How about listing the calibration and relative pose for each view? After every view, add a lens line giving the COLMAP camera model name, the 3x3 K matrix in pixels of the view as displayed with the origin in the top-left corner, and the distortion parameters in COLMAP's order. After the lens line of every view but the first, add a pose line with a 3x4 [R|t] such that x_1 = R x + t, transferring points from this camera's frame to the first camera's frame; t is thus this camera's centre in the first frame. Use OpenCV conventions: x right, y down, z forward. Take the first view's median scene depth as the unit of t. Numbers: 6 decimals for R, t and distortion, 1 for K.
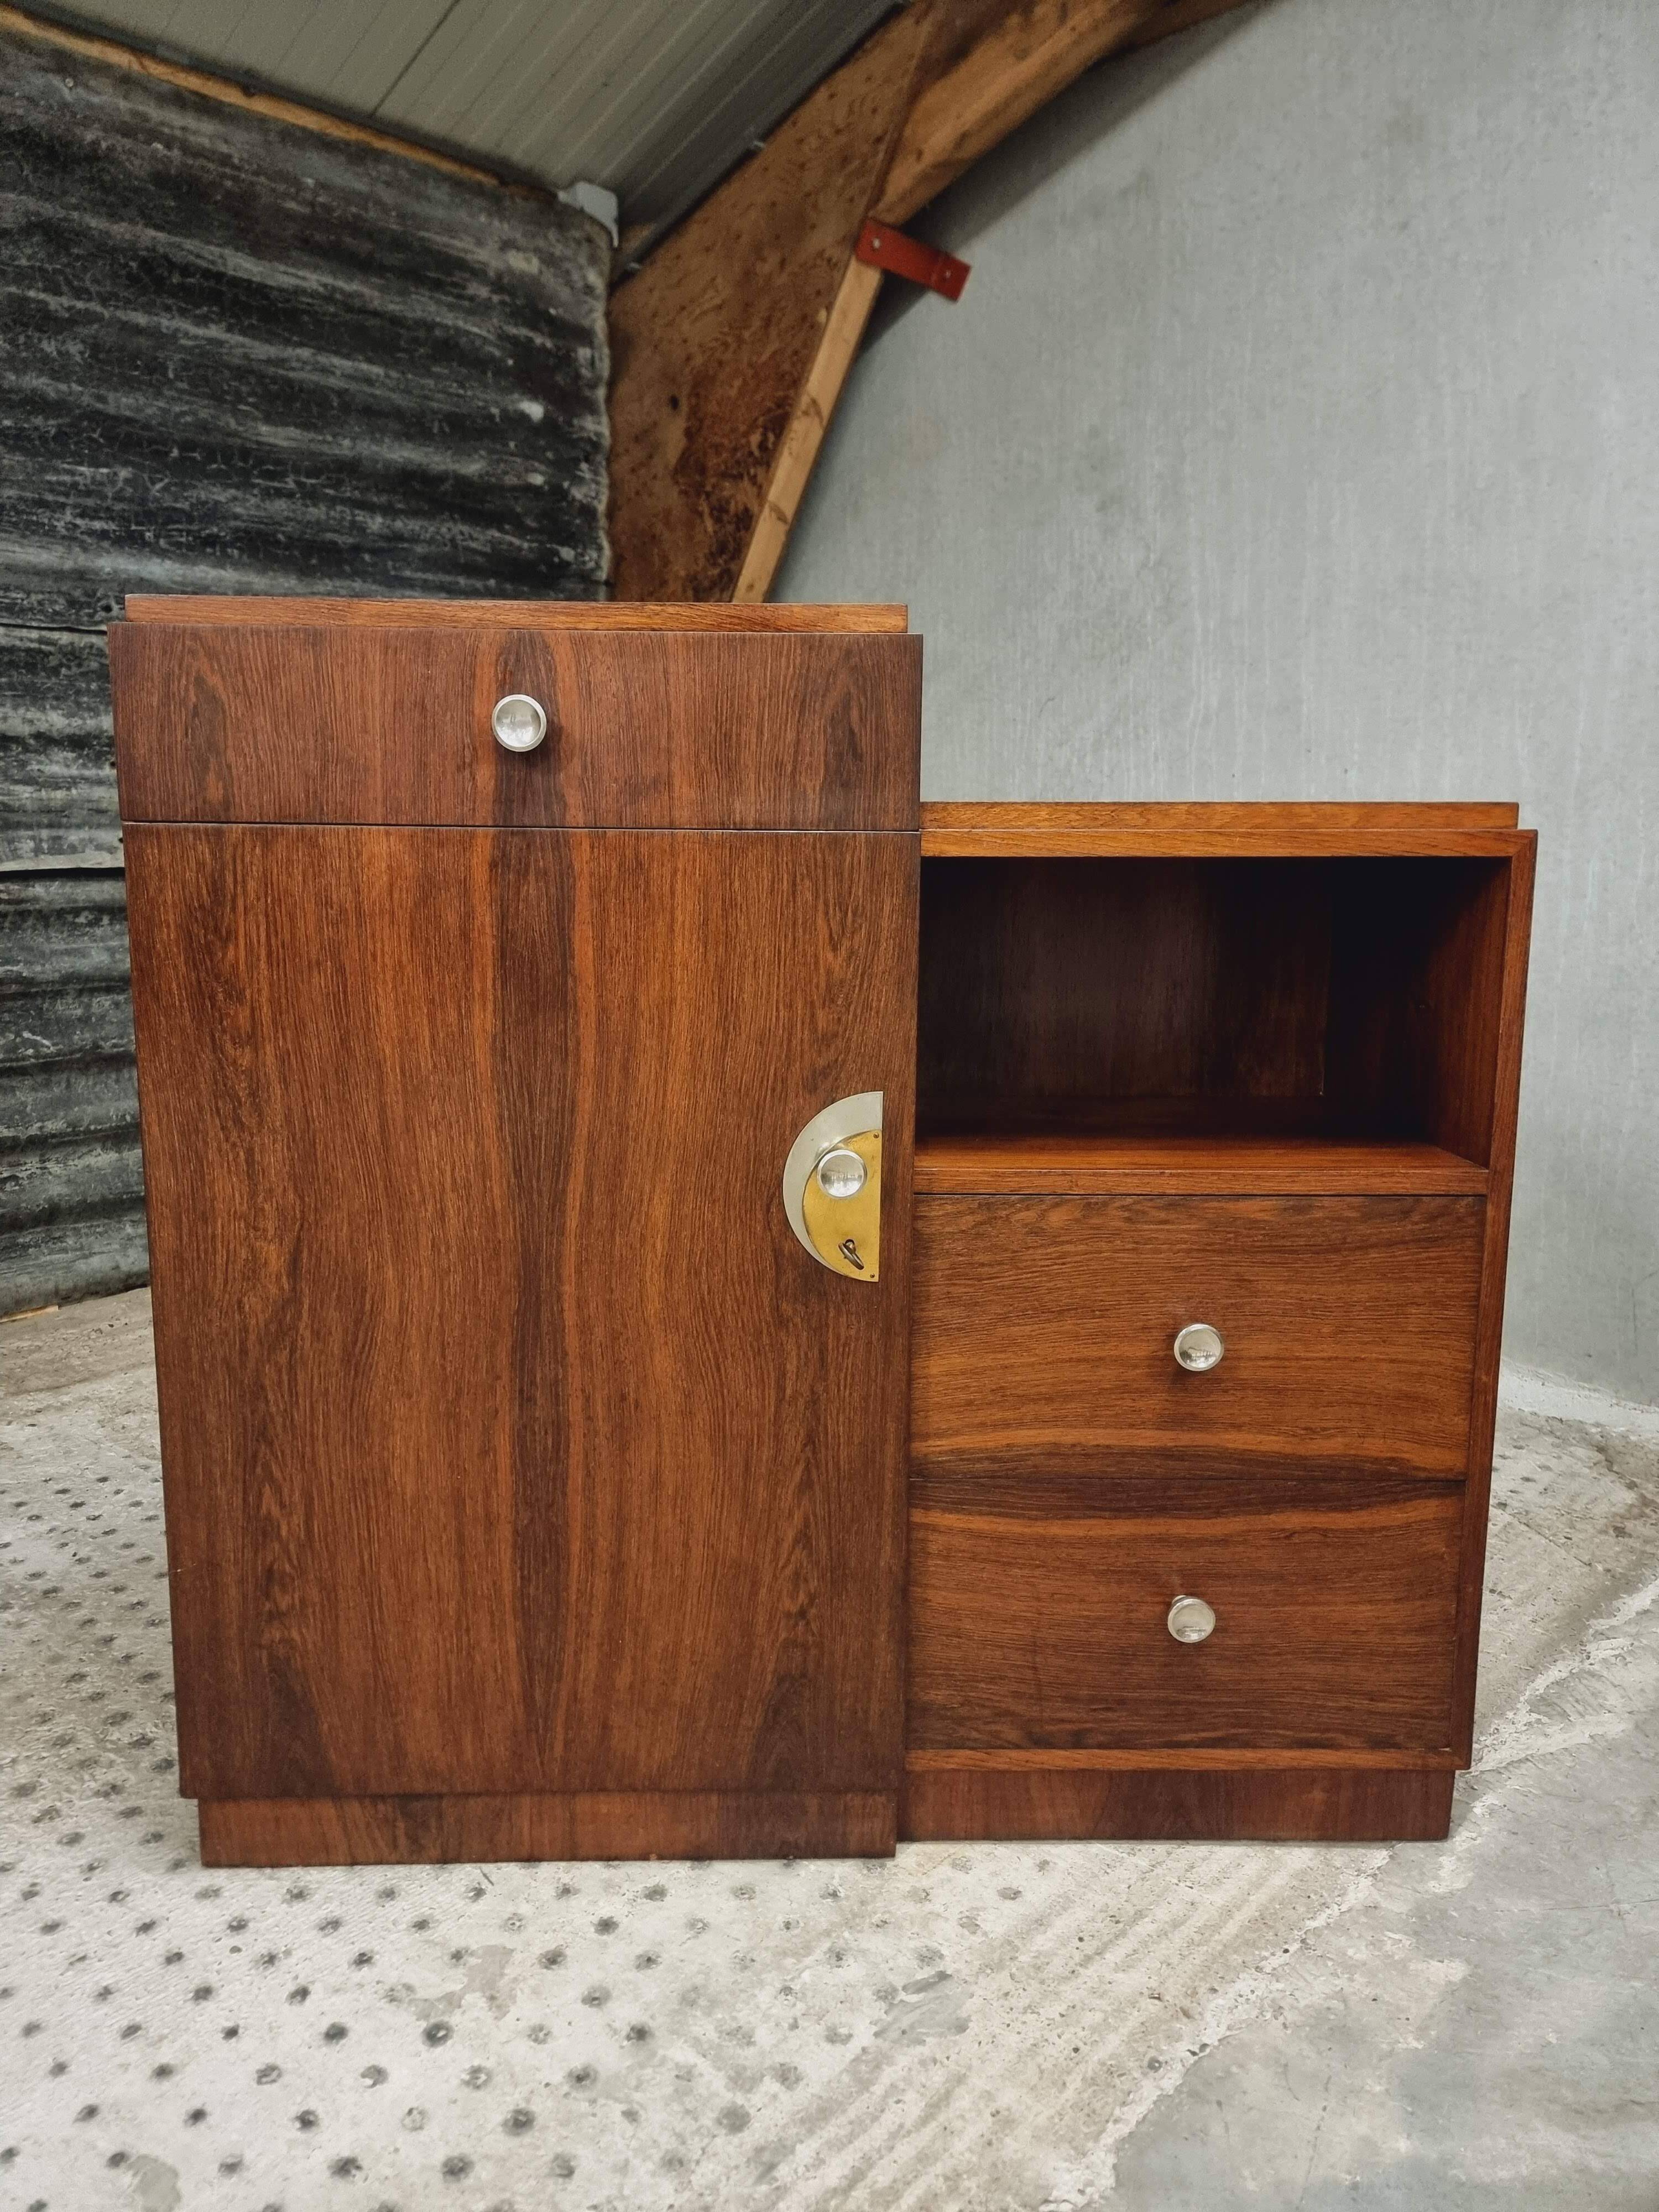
lens RADIAL K [[1571.1, 0, 809.1], [0, 1571.1, 1088.0], [0, 0, 1]] dist [0.084921, -0.088384]
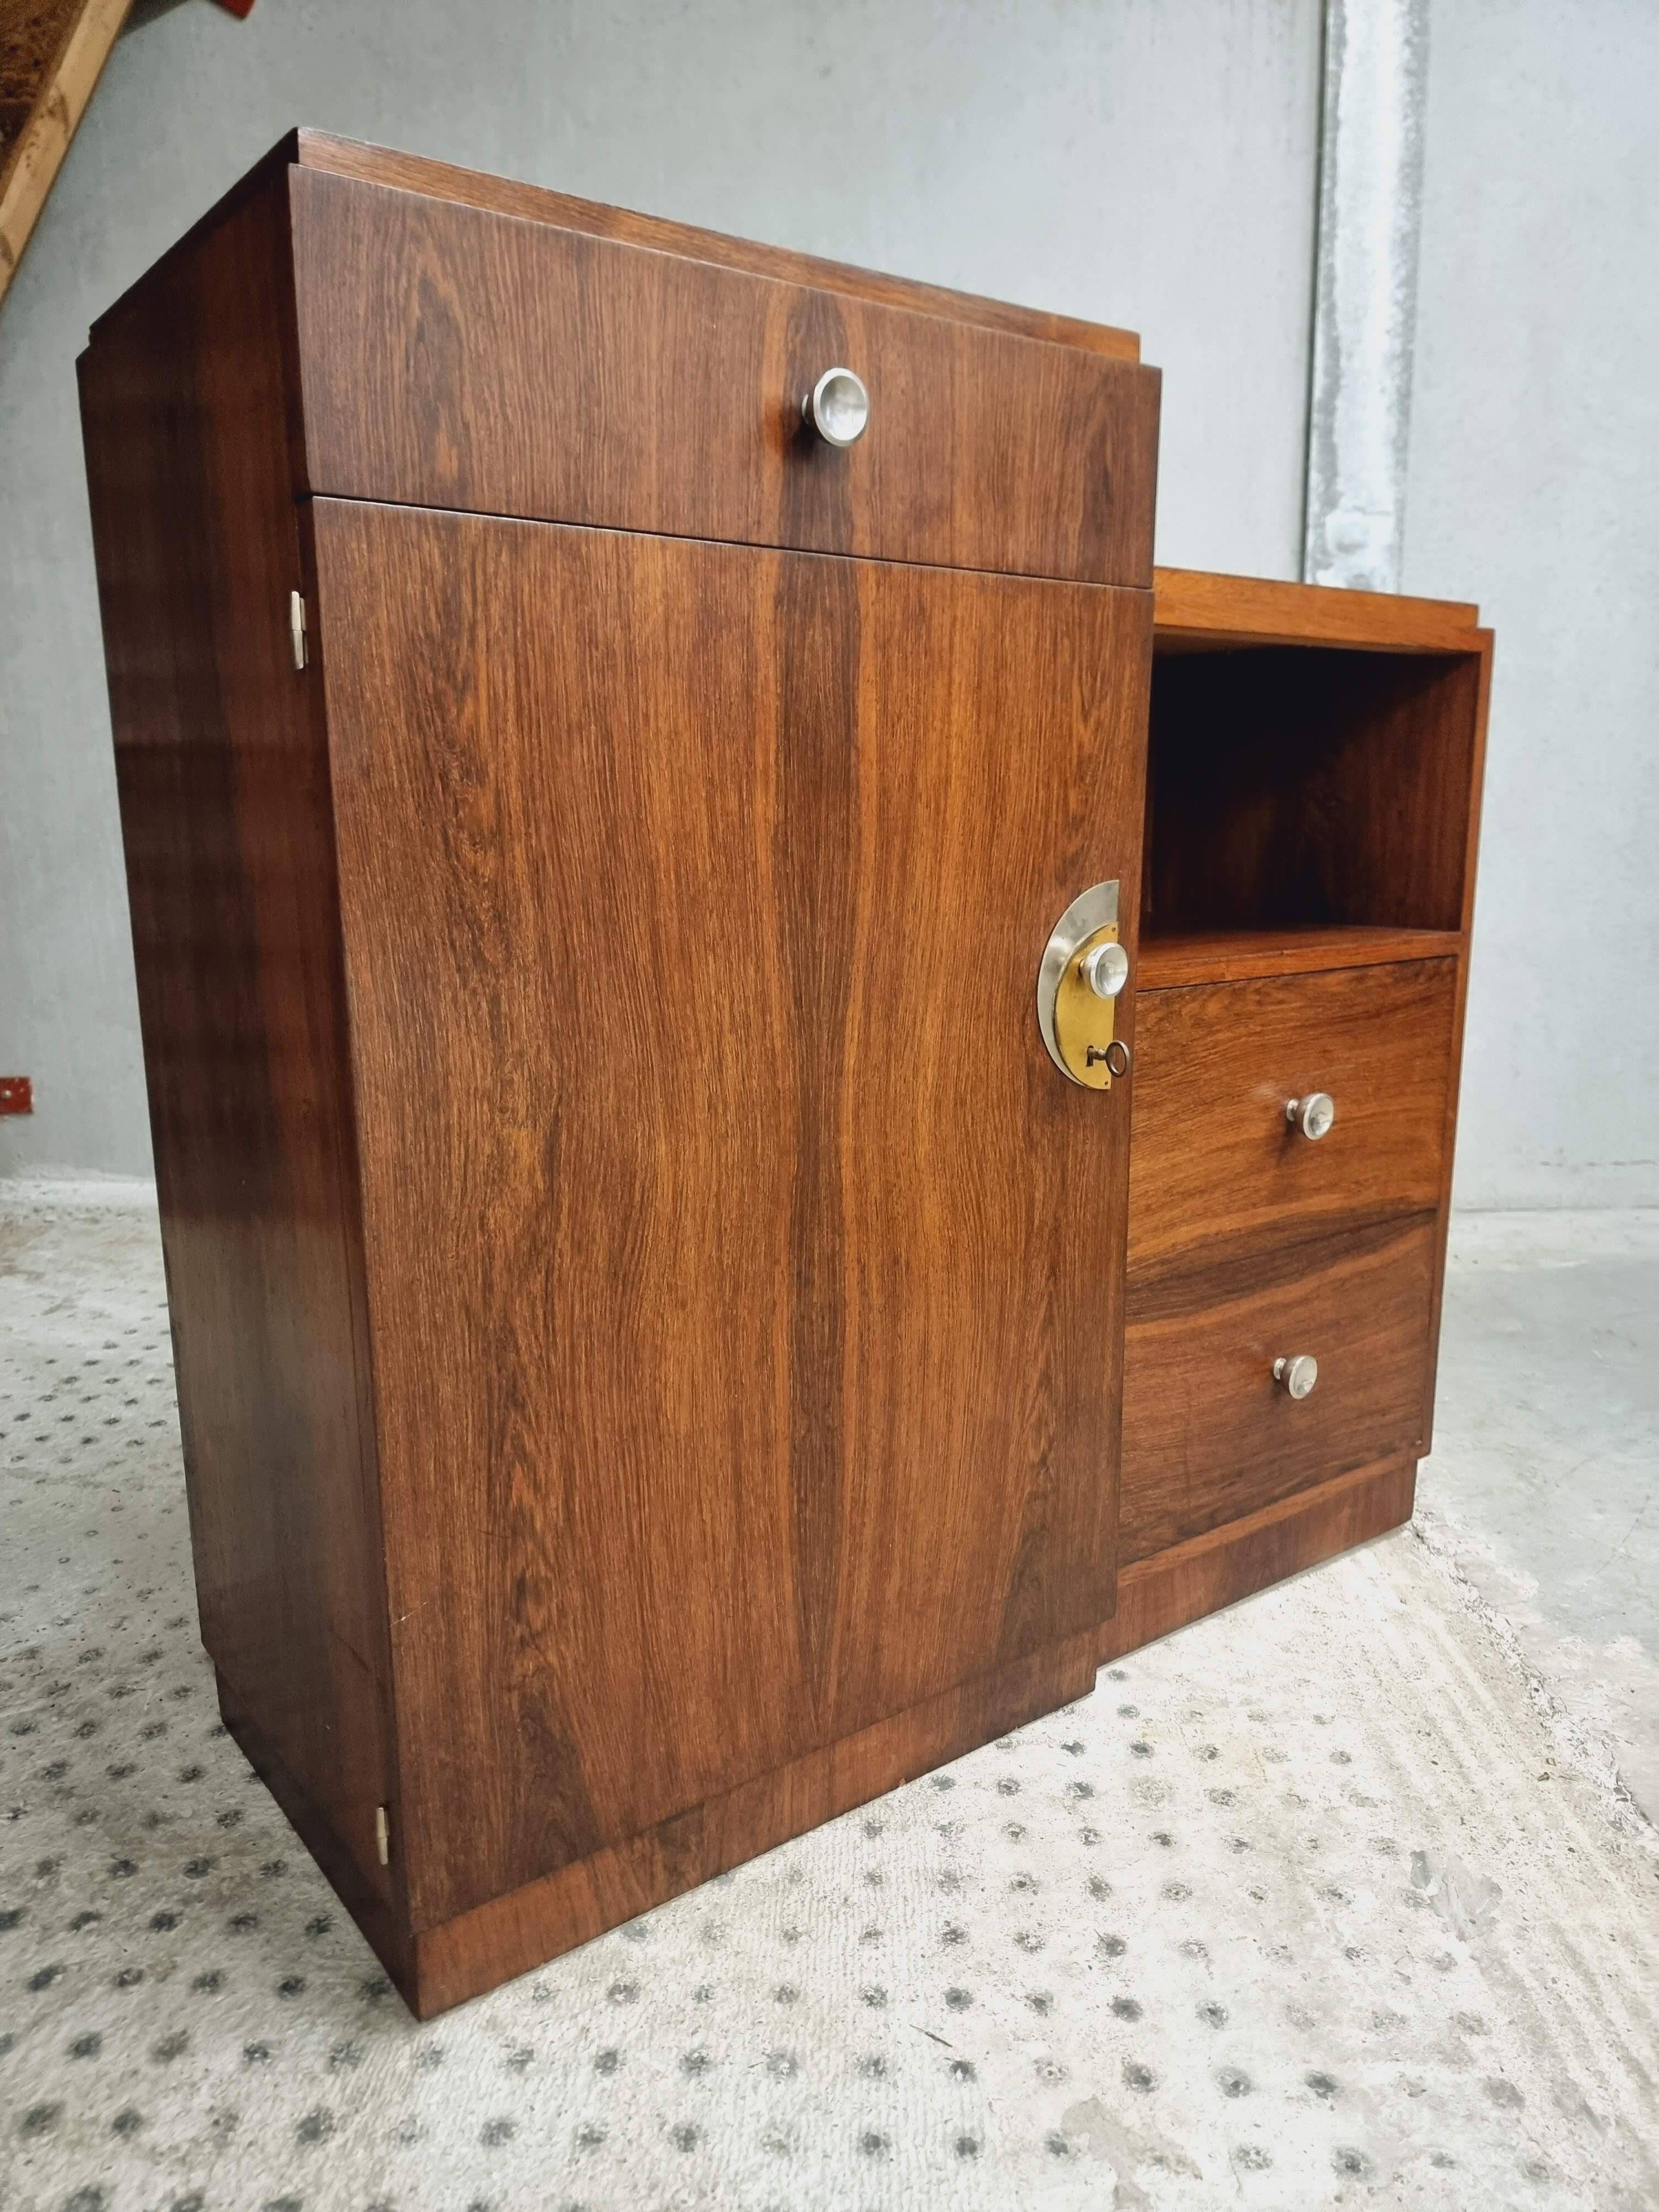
lens RADIAL K [[1552.9, 0, 826.4], [0, 1552.9, 1109.2], [0, 0, 1]] dist [0.063215, -0.052296]
pose [[0.813148, -0.123931, 0.568710, -0.610349], [0.101817, 0.992291, 0.070657, 0.052291], [-0.573082, 0.000450, 0.819498, 0.334271]]
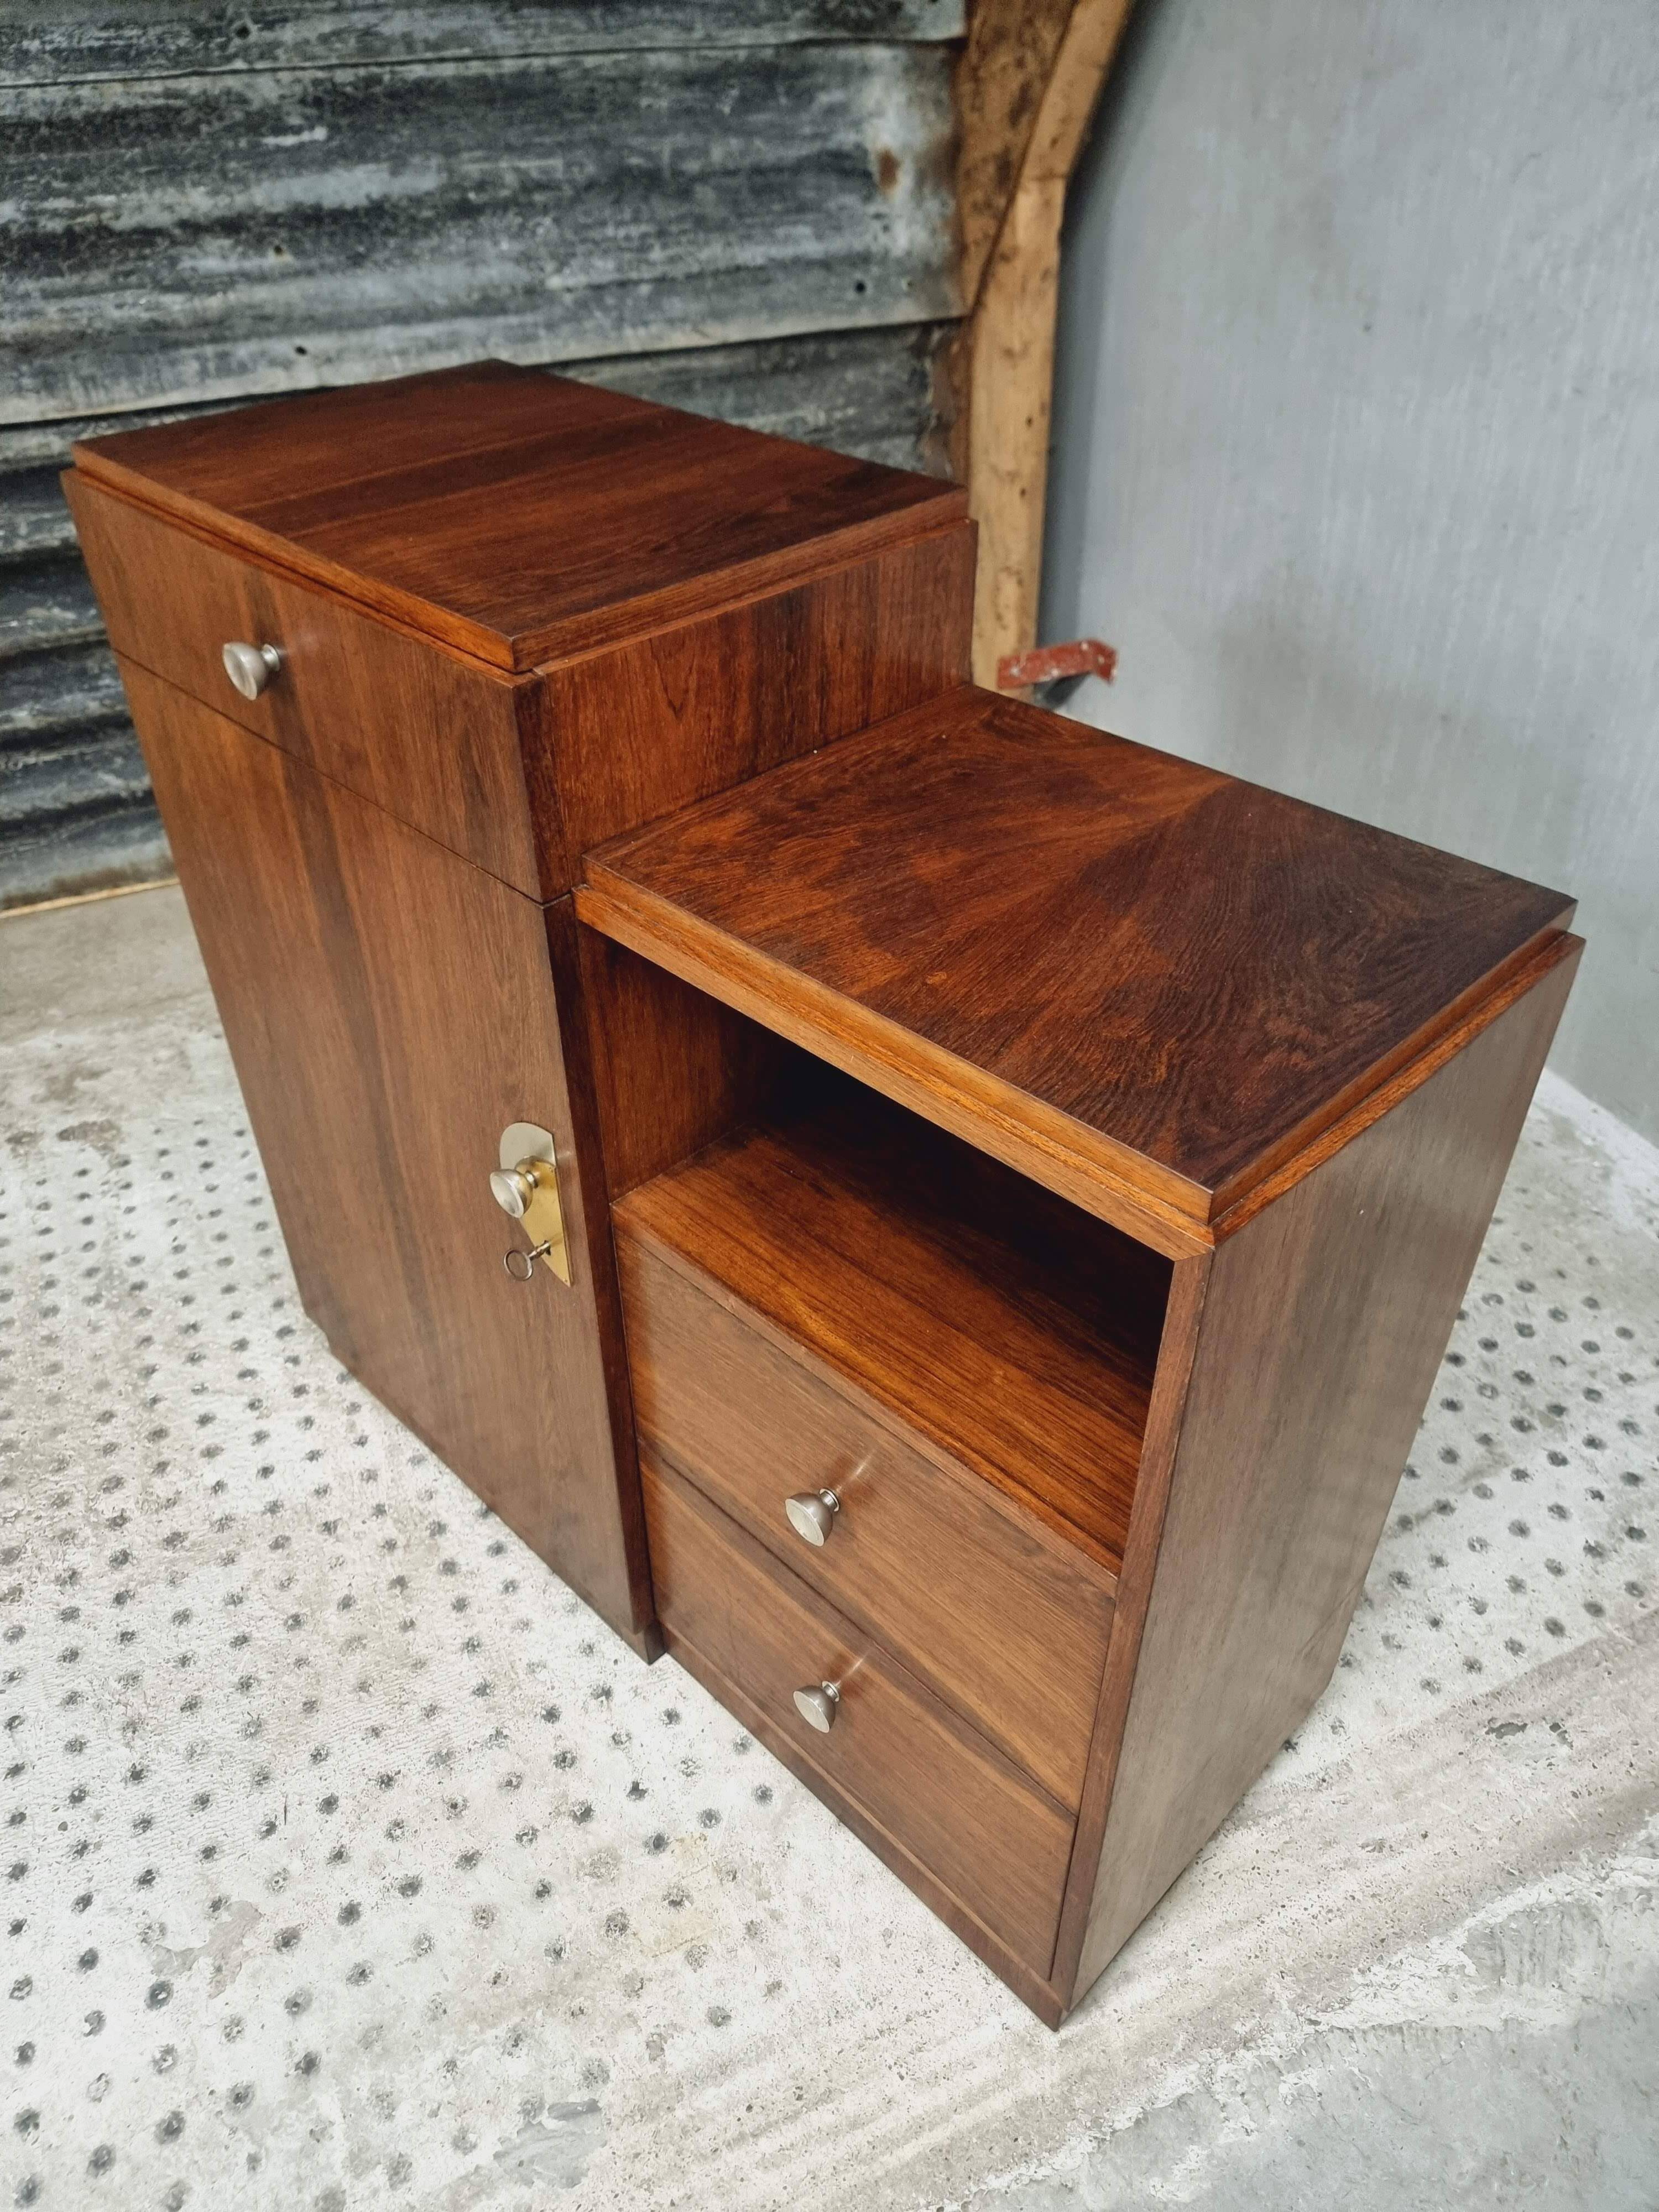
lens RADIAL K [[1549.0, 0, 812.7], [0, 1549.0, 1098.2], [0, 0, 1]] dist [0.079075, -0.079707]
pose [[0.874401, 0.280204, -0.396116, 0.421646], [-0.059249, 0.871944, 0.486008, -0.463638], [0.481572, -0.401497, 0.779030, 0.415953]]
